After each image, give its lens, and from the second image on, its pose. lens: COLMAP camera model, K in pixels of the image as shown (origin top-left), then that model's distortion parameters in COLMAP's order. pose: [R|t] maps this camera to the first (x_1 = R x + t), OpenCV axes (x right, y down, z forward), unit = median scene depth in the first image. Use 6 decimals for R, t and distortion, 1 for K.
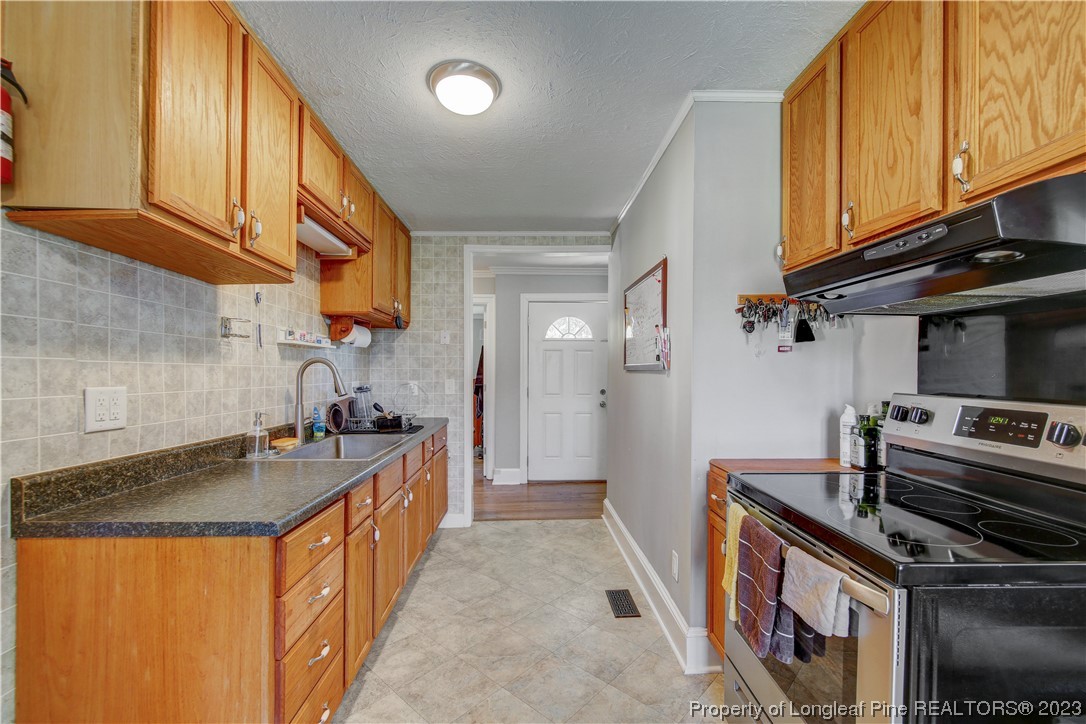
lens RADIAL K [[440.7, 0, 541.3], [0, 440.7, 375.6], [0, 0, 1]] dist [0.000254, -0.002932]
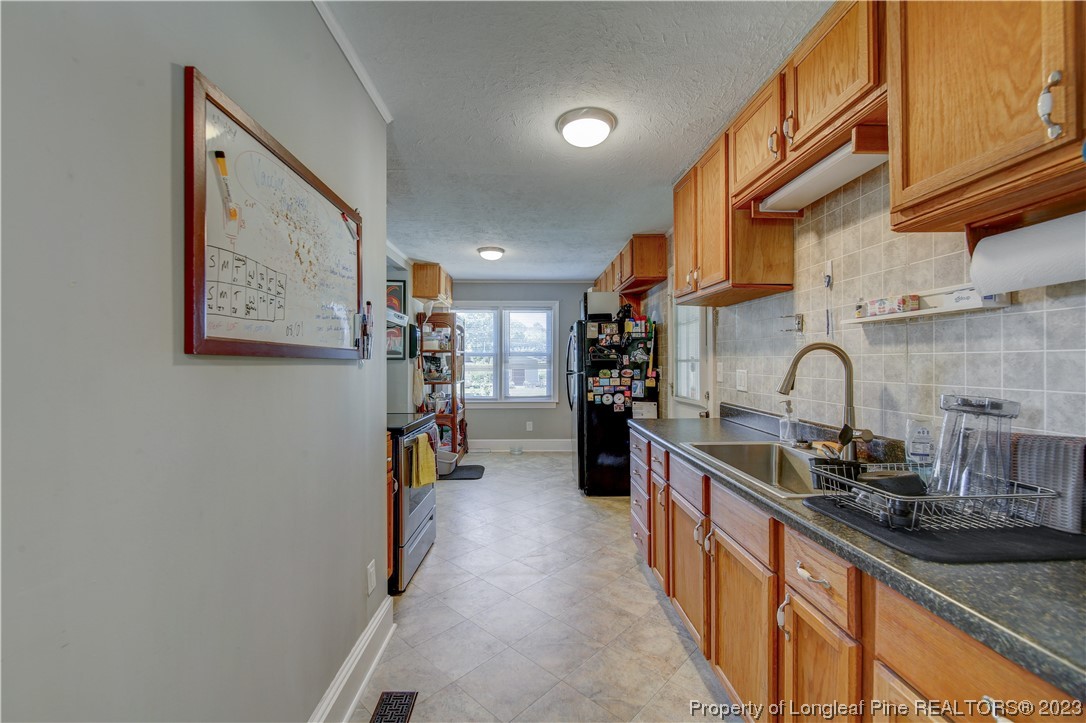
lens RADIAL K [[440.7, 0, 541.3], [0, 440.7, 375.1], [0, 0, 1]] dist [0.000254, -0.002932]
pose [[-0.999993, -0.002037, -0.003272, -0.040672], [-0.002145, 0.999446, 0.033216, -0.010022], [0.003203, 0.033223, -0.999443, 1.917926]]
